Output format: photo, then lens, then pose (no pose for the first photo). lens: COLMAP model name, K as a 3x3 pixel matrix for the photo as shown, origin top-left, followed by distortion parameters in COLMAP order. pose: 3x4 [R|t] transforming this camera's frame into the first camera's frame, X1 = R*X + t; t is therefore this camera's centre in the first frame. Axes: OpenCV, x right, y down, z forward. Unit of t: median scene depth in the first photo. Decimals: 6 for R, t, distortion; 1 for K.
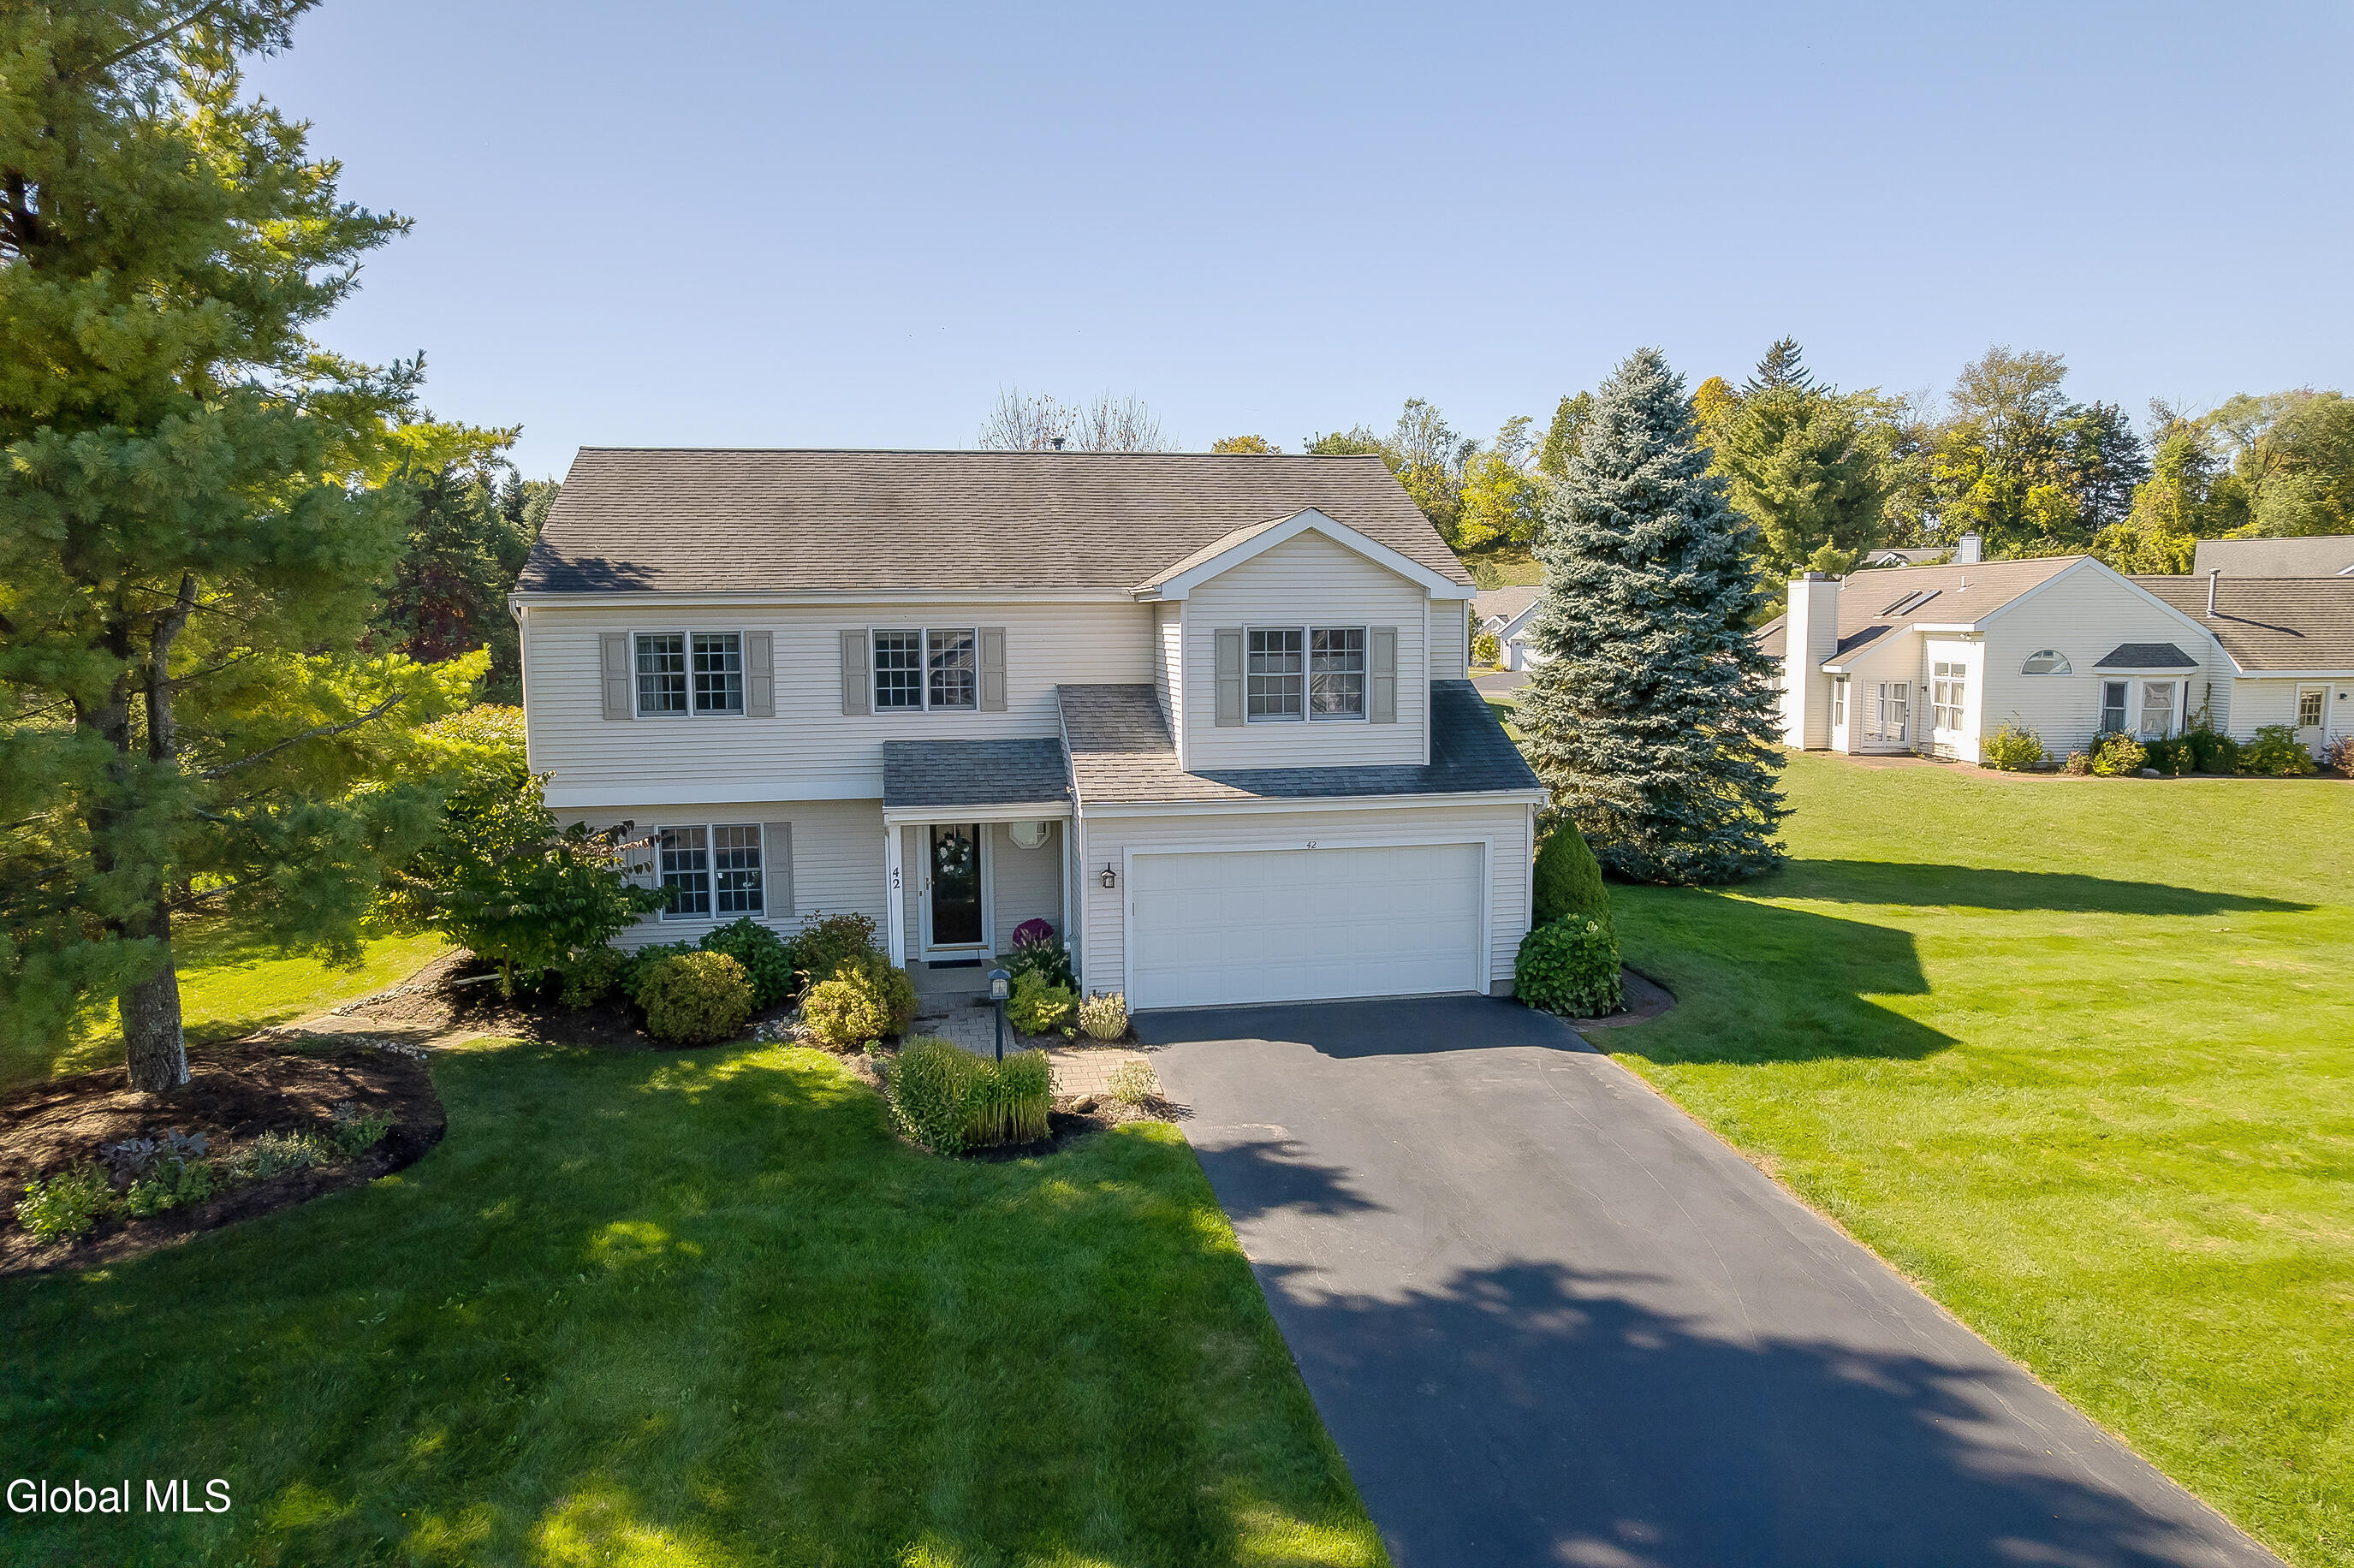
lens RADIAL K [[1503.7, 0, 1181.9], [0, 1503.7, 789.4], [0, 0, 1]] dist [-0.076843, 0.072291]
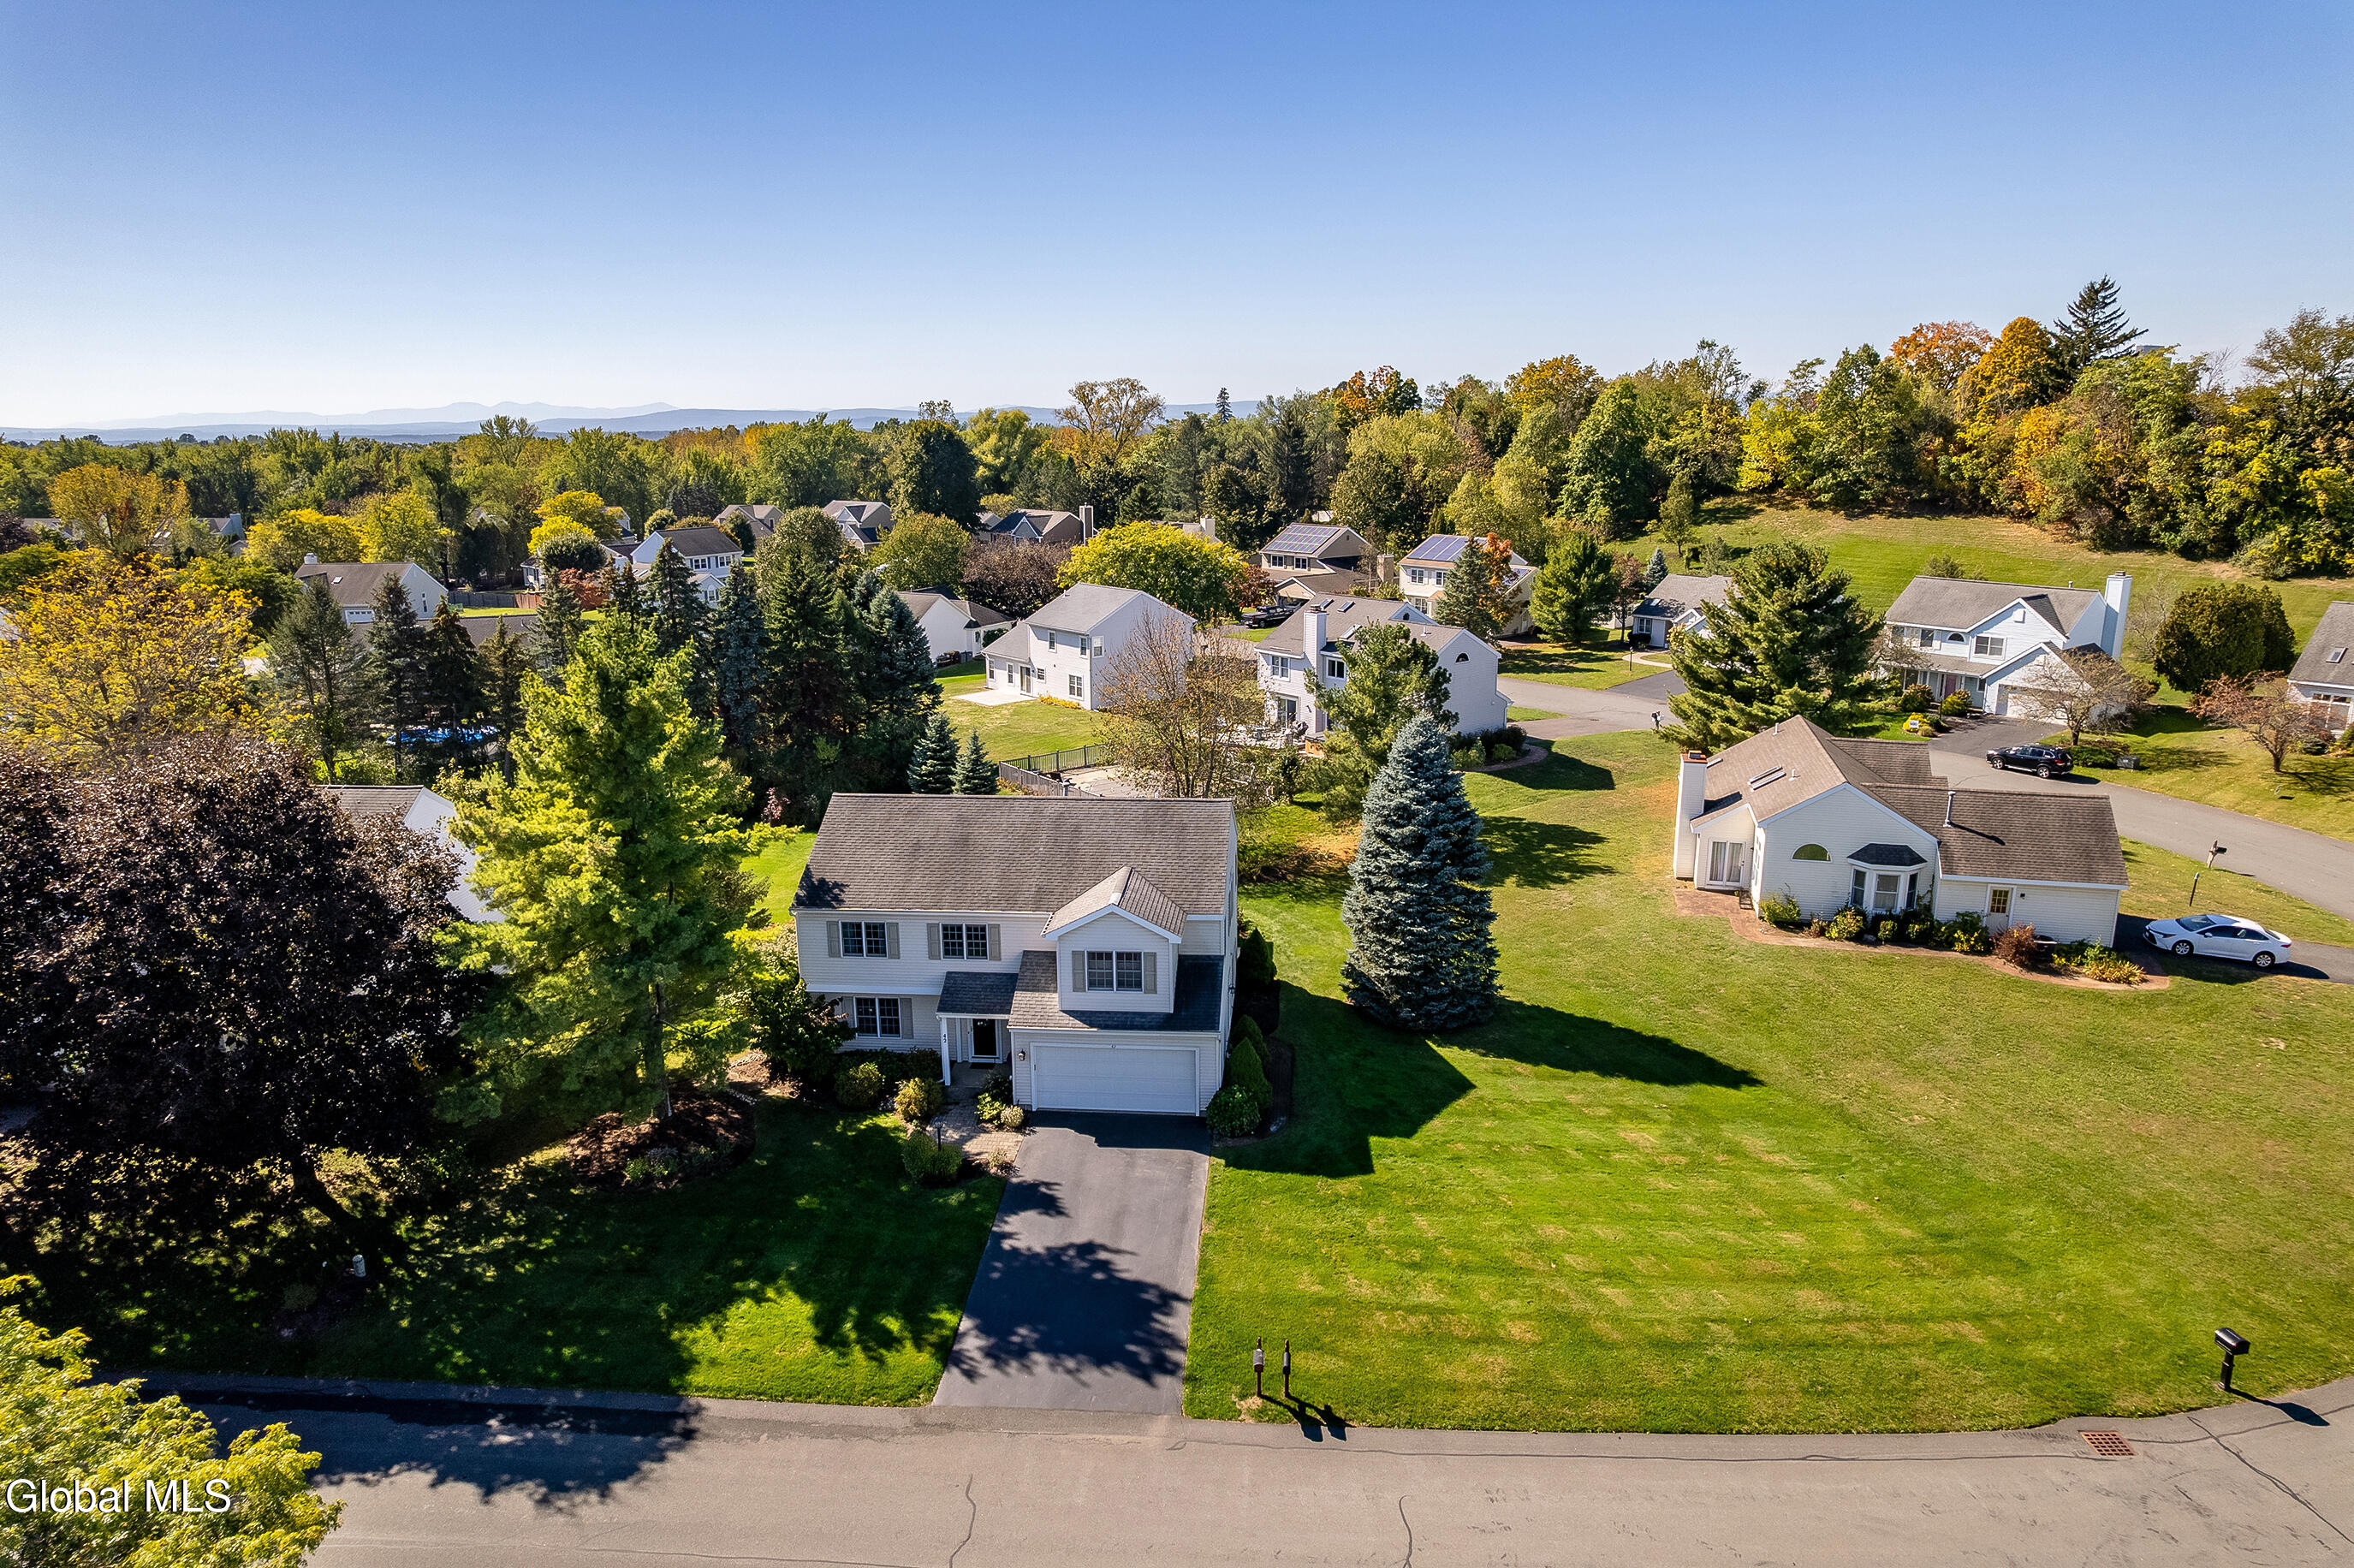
lens RADIAL K [[1503.7, 0, 1181.9], [0, 1503.7, 789.4], [0, 0, 1]] dist [-0.076843, 0.072291]
pose [[0.964252, 0.062908, -0.257413, 0.707628], [-0.029292, 0.990763, 0.132402, -0.617196], [0.263365, -0.120129, 0.957188, -1.026514]]
